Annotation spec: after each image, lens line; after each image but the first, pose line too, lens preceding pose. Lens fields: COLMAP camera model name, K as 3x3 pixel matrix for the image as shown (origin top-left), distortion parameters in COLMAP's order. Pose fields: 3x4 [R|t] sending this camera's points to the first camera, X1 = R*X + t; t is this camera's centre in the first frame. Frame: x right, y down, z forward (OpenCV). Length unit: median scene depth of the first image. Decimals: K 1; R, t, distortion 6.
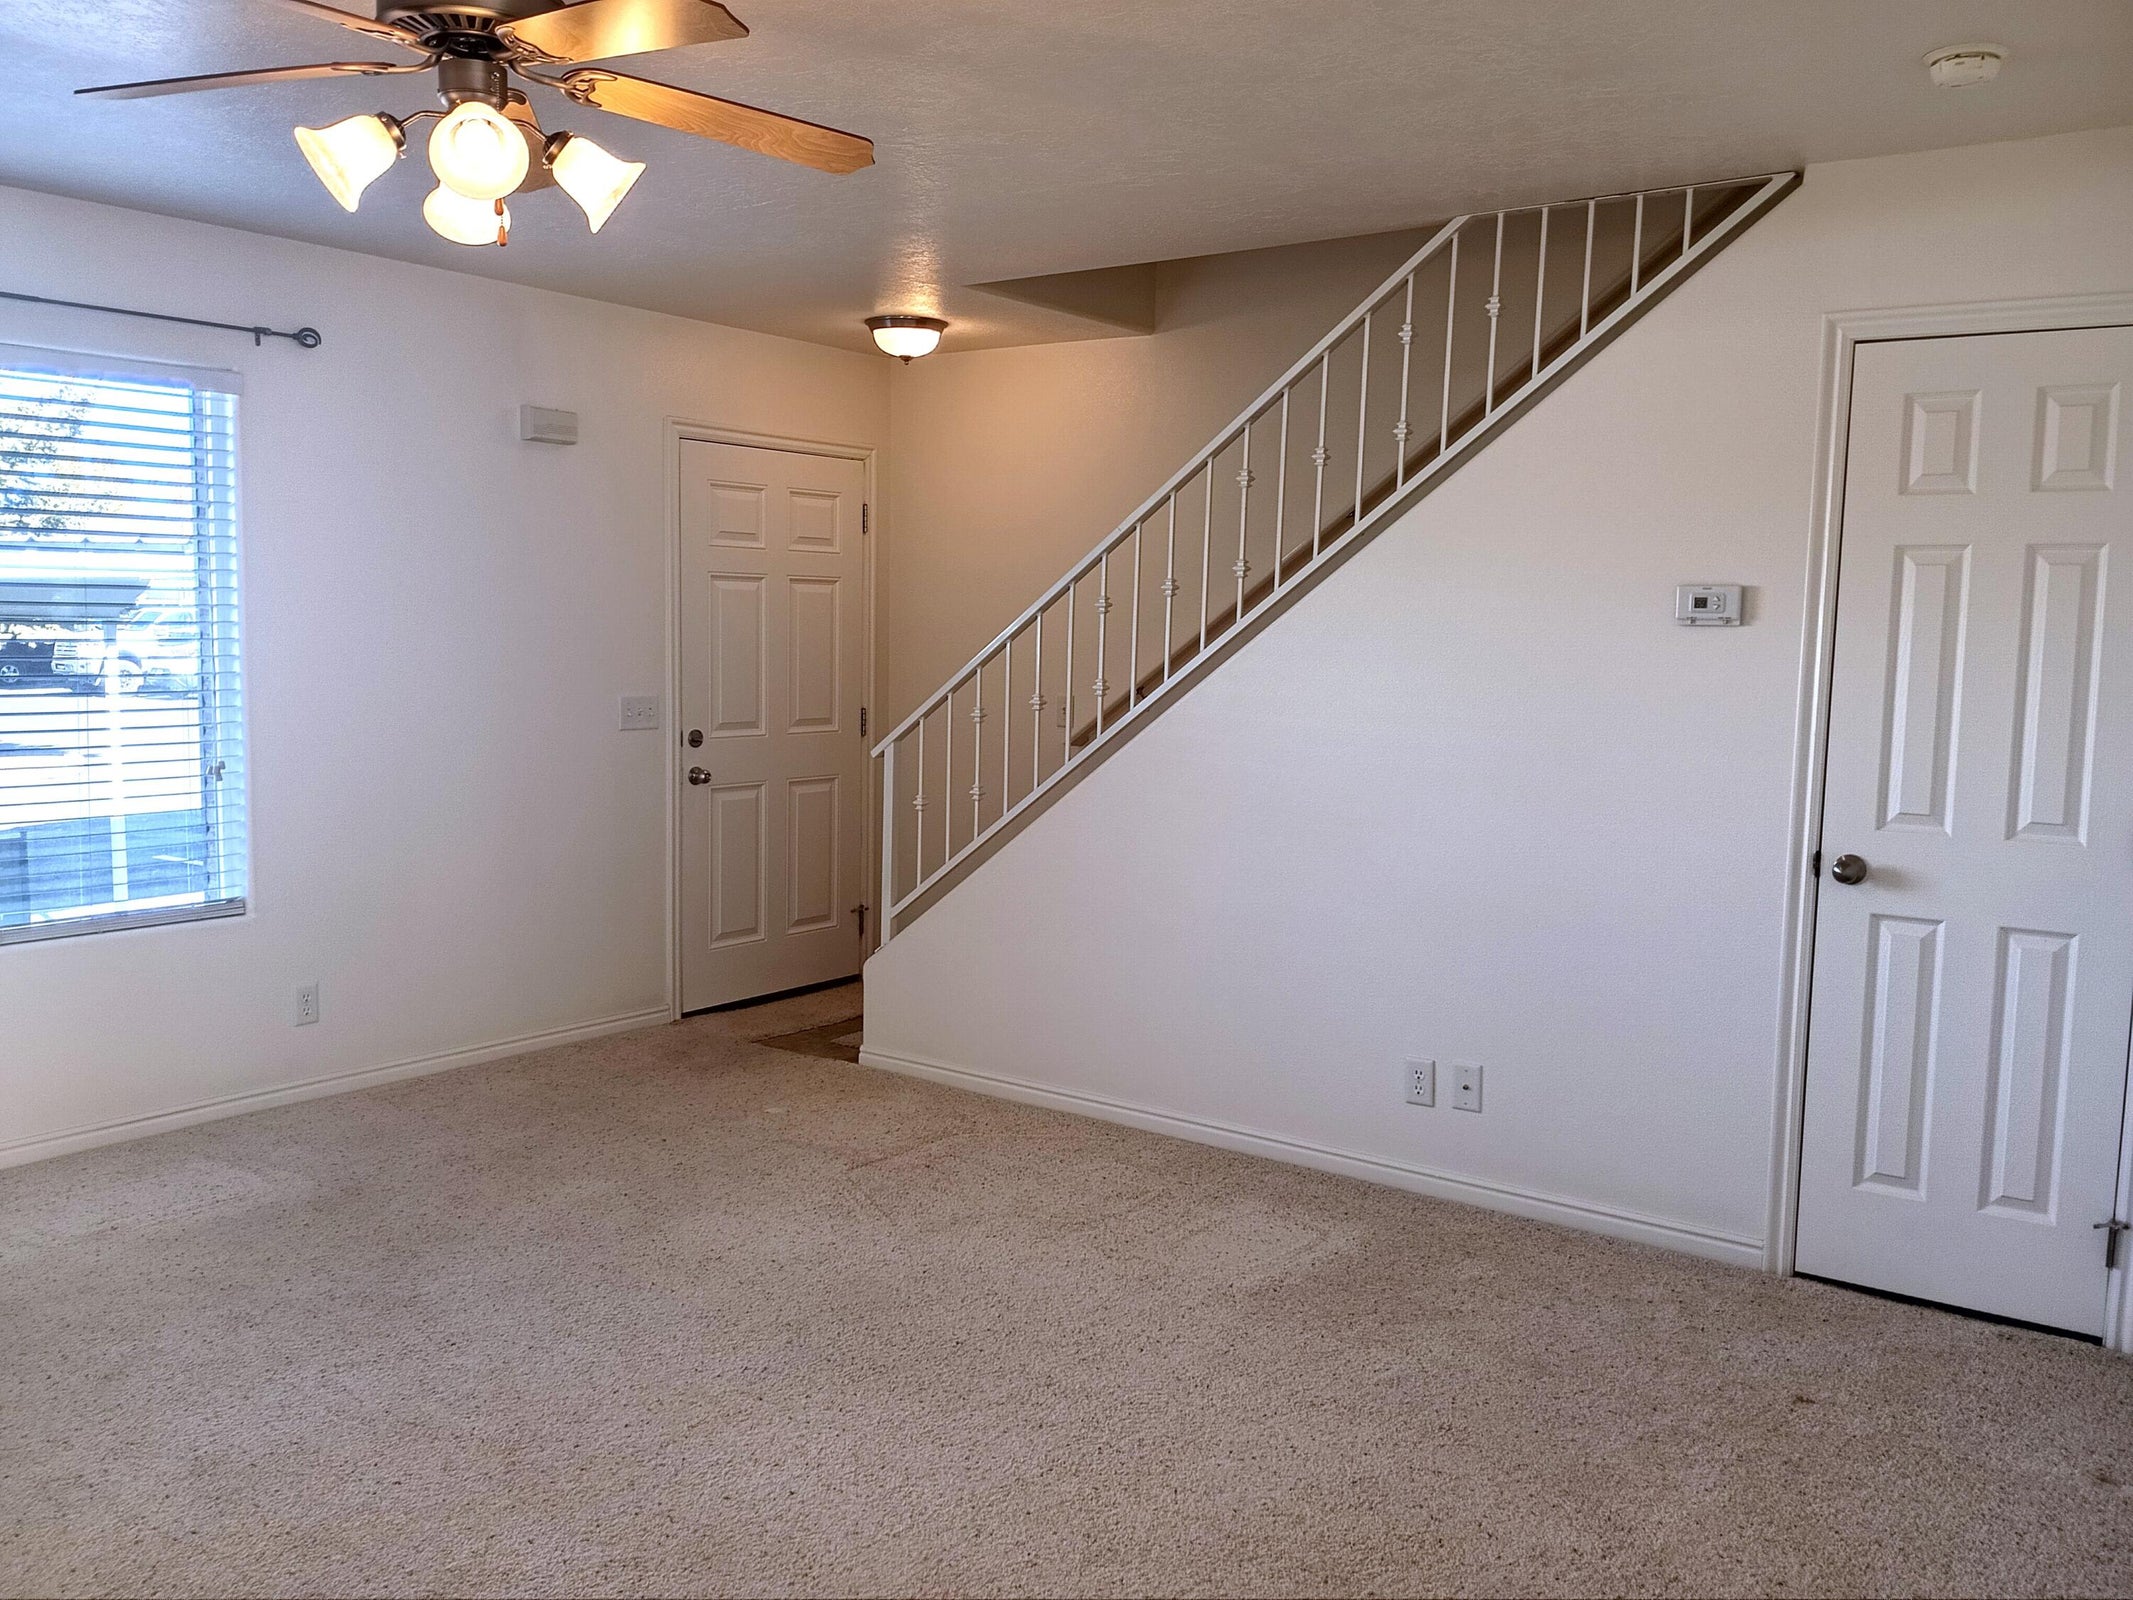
lens RADIAL K [[1770.5, 0, 1080.8], [0, 1770.5, 807.9], [0, 0, 1]] dist [0.066816, -0.121542]
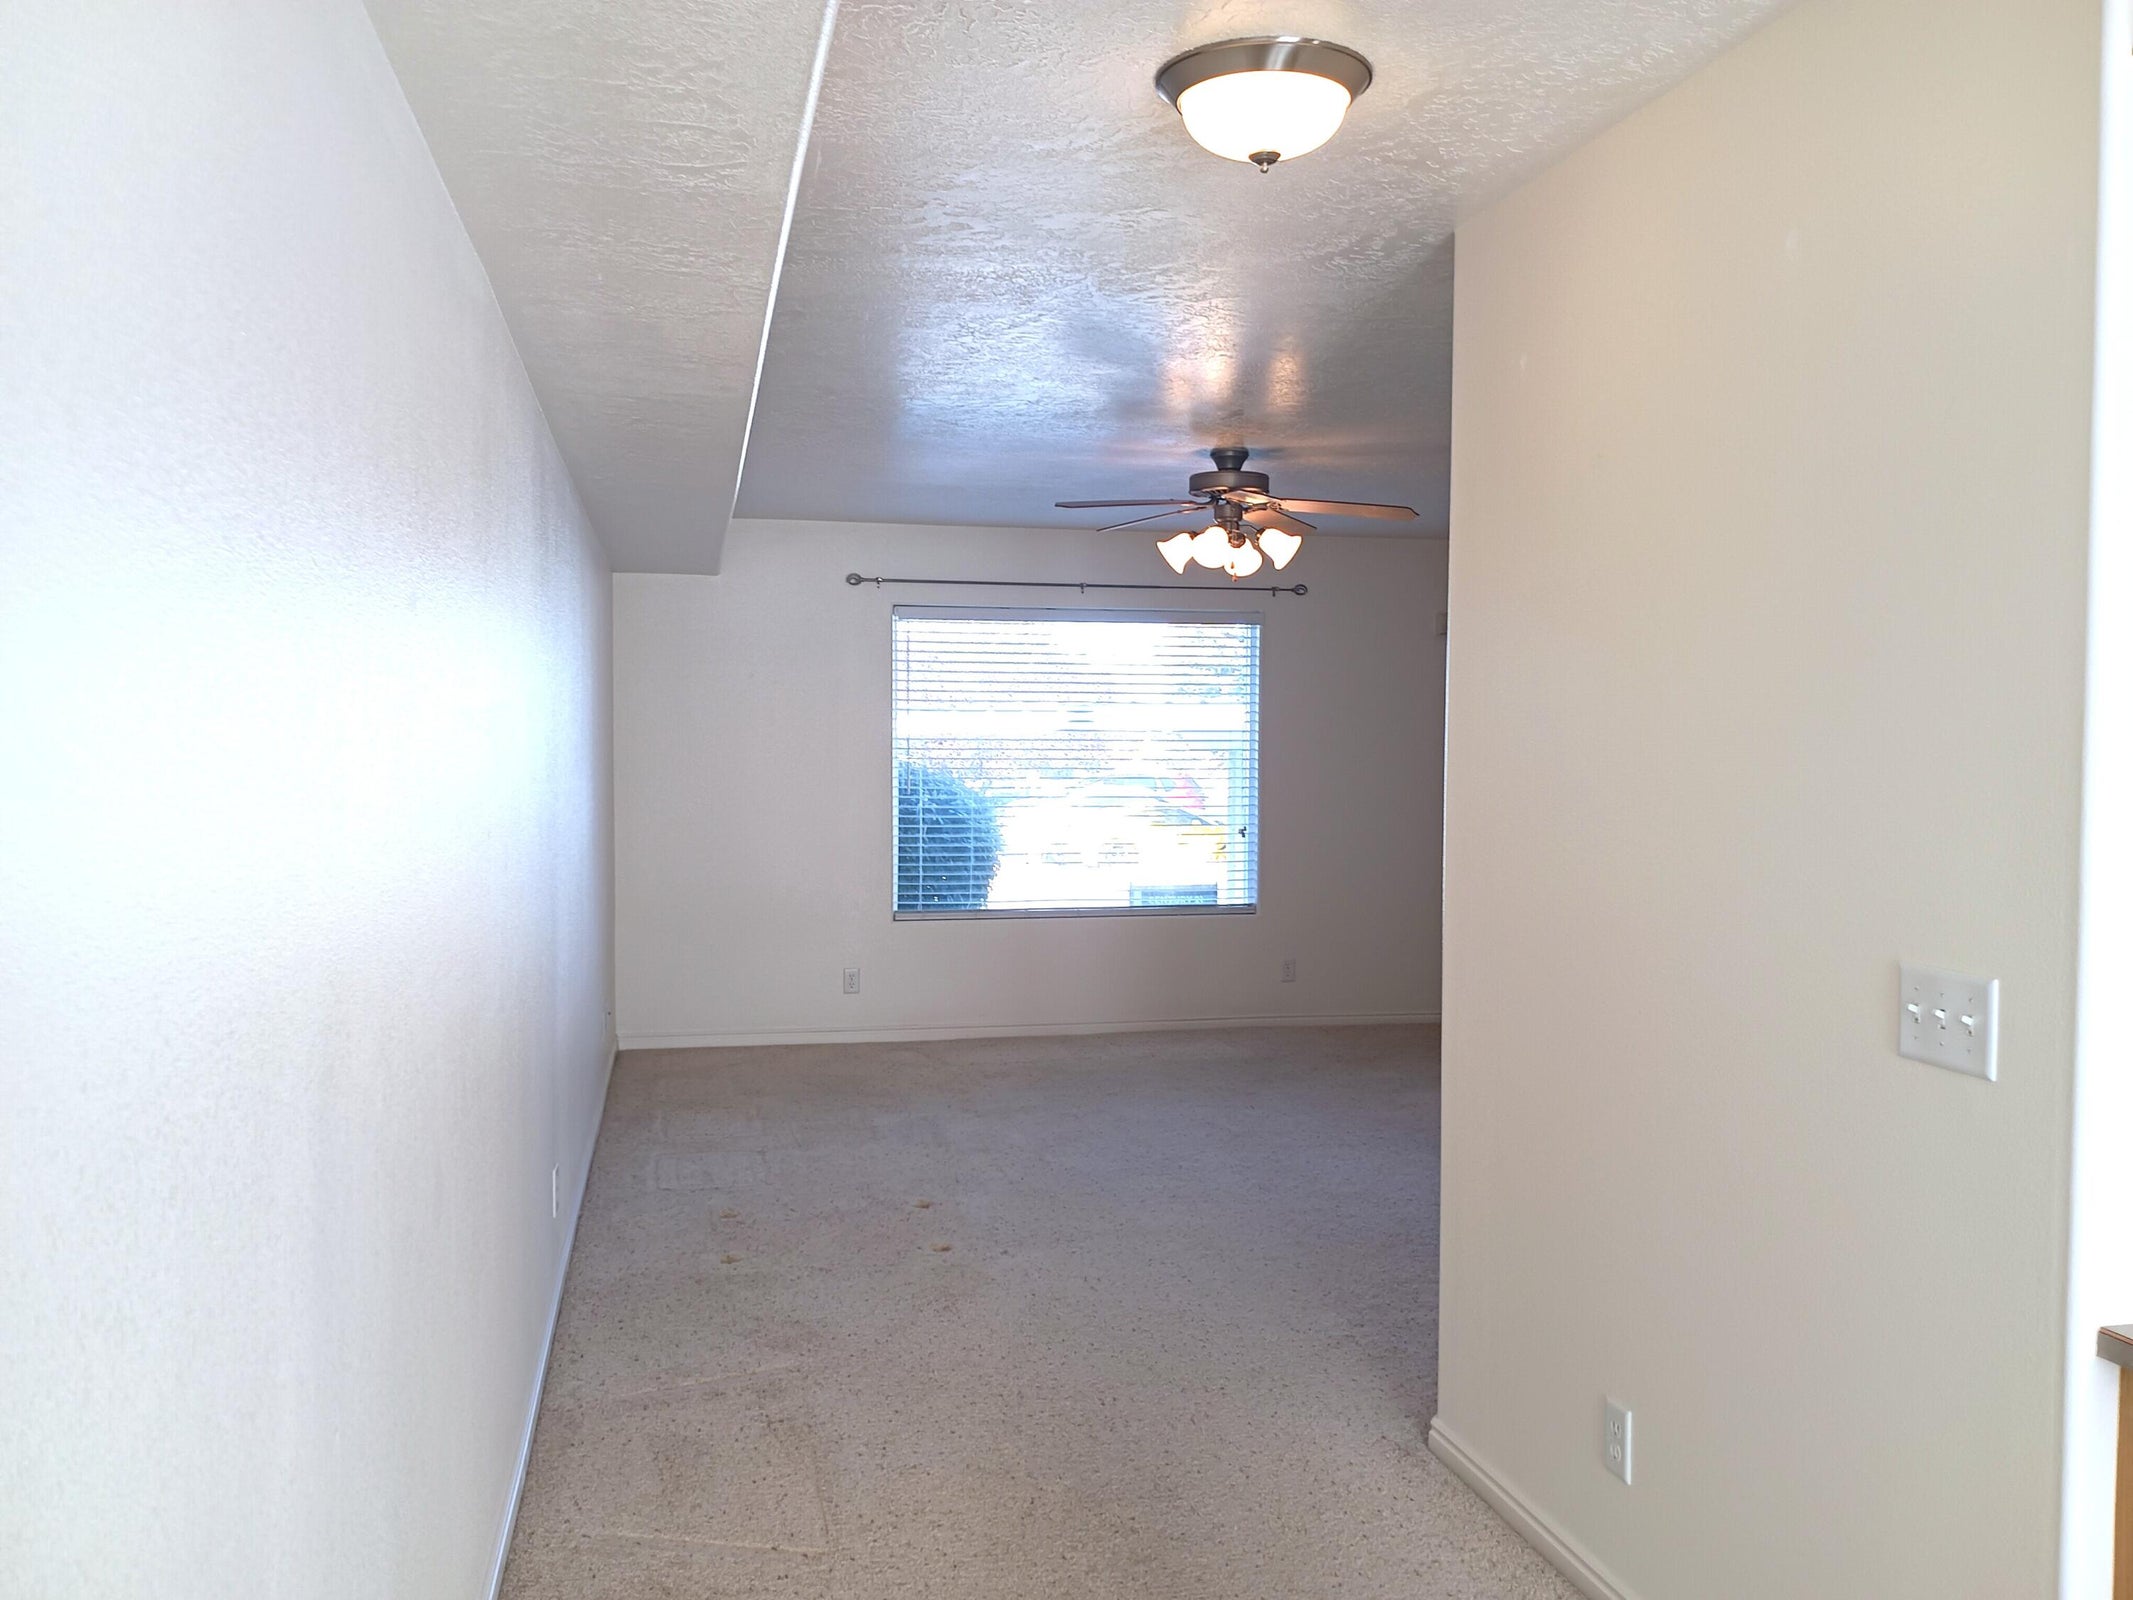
lens RADIAL K [[1863.7, 0, 1043.4], [0, 1863.7, 806.6], [0, 0, 1]] dist [0.055316, -0.024820]
pose [[0.724529, 0.008136, -0.689196, 0.672538], [-0.059286, 0.996960, -0.050557, 0.061078], [0.686689, 0.077490, 0.722809, -0.506156]]
